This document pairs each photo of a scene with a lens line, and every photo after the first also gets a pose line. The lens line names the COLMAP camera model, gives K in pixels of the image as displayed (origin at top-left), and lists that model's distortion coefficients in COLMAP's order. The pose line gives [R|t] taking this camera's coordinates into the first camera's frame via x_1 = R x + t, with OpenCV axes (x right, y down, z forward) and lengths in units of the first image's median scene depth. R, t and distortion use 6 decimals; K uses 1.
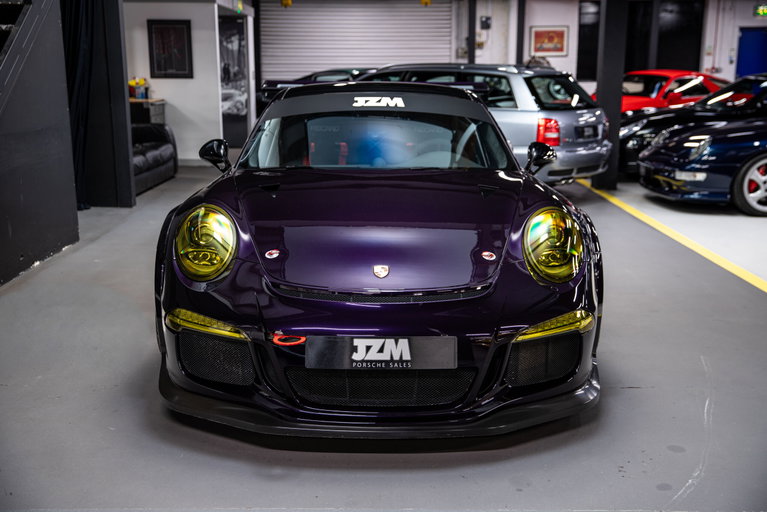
lens RADIAL K [[841.8, 0, 383.5], [0, 841.8, 256.0], [0, 0, 1]] dist [0.015578, 0.052638]
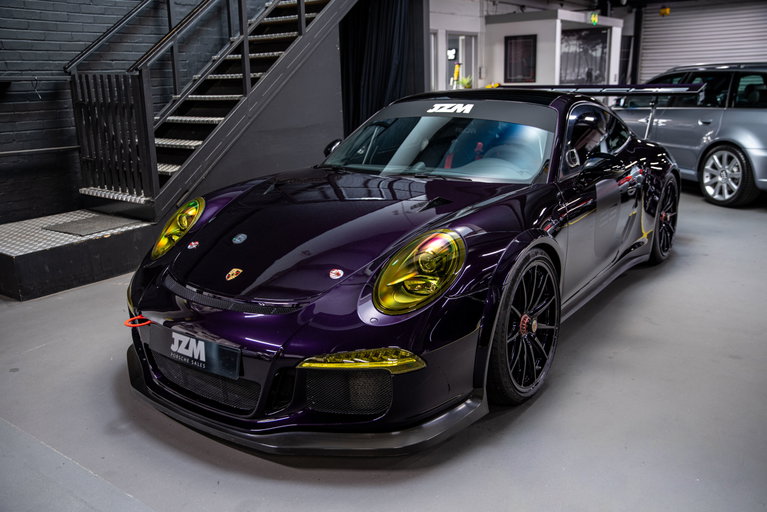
lens RADIAL K [[639.8, 0, 383.5], [0, 639.8, 256.0], [0, 0, 1]] dist [-0.057841, 0.082438]
pose [[0.809916, 0.131704, -0.571568, 0.217924], [-0.095536, 0.991073, 0.092993, -0.035120], [0.578713, -0.020711, 0.815268, 0.157035]]
